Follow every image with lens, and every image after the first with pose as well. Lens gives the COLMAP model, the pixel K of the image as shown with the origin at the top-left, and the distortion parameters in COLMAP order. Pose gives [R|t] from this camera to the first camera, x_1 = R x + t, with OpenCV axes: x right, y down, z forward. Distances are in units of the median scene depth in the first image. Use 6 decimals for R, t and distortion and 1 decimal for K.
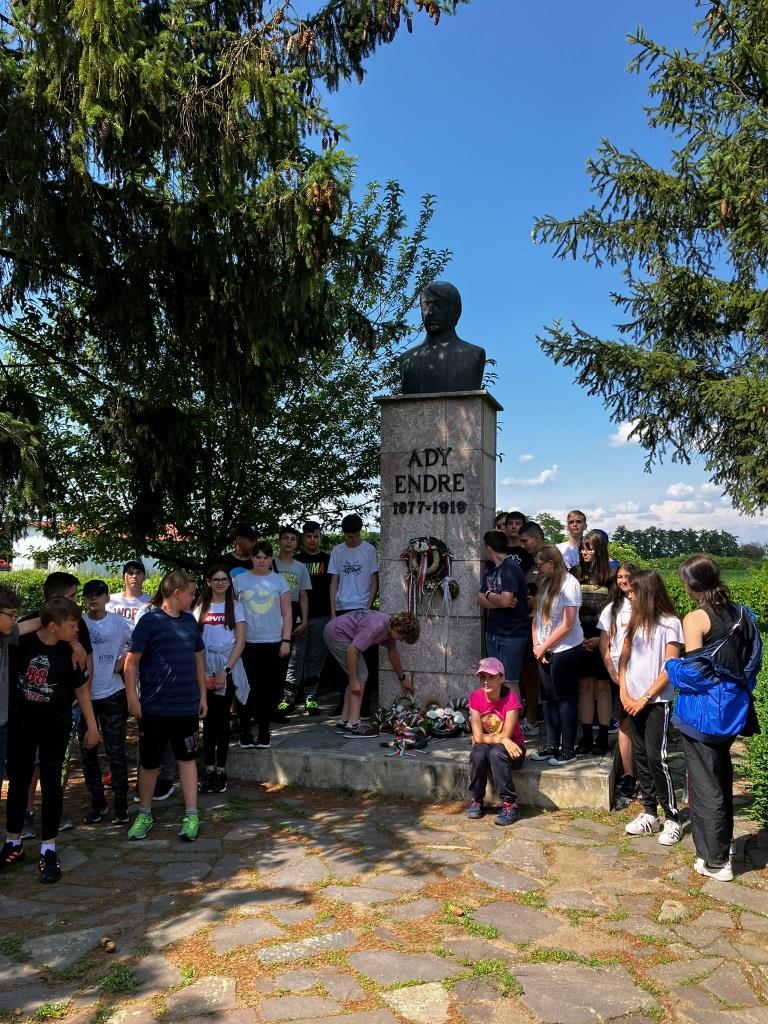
lens RADIAL K [[853.6, 0, 388.8], [0, 853.6, 515.8], [0, 0, 1]] dist [0.039134, -0.038841]
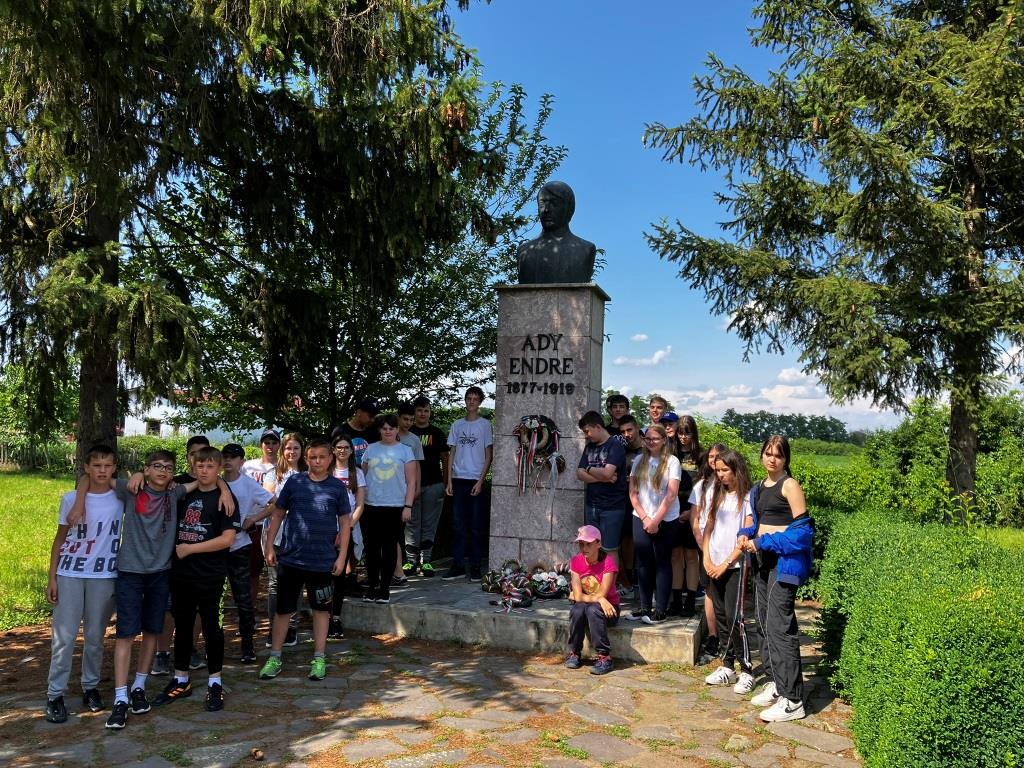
lens RADIAL K [[853.6, 0, 505.2], [0, 853.6, 384.1], [0, 0, 1]] dist [0.039134, -0.038841]
pose [[0.999551, 0.029420, 0.005738, -0.004003], [-0.029367, 0.999528, -0.009063, -0.003881], [-0.006002, 0.008890, 0.999942, -0.093183]]
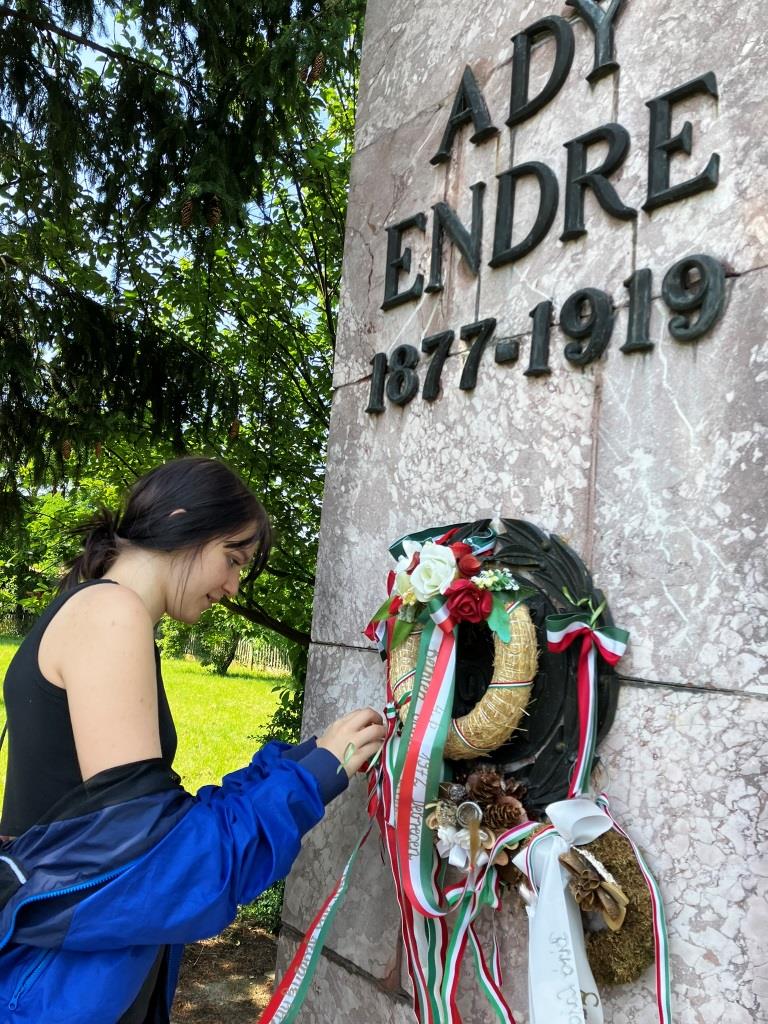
lens RADIAL K [[853.6, 0, 384.9], [0, 853.6, 513.8], [0, 0, 1]] dist [0.039134, -0.038841]
pose [[0.876564, -0.008968, -0.481202, 0.108190], [-0.033595, 0.996248, -0.079764, 0.037867], [0.480112, 0.086084, 0.872973, 0.856316]]
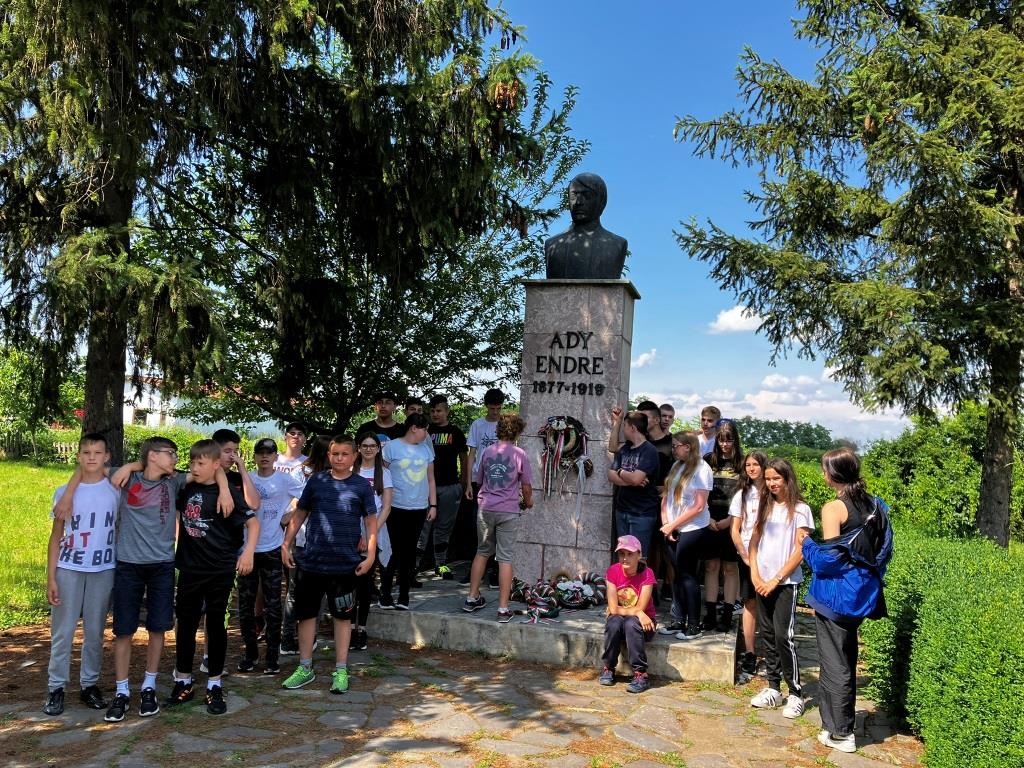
lens RADIAL K [[853.6, 0, 504.5], [0, 853.6, 382.9], [0, 0, 1]] dist [0.039134, -0.038841]
pose [[0.998187, 0.056476, 0.020837, -0.053471], [-0.056286, 0.998369, -0.009582, -0.001874], [-0.021344, 0.008391, 0.999737, -0.044745]]
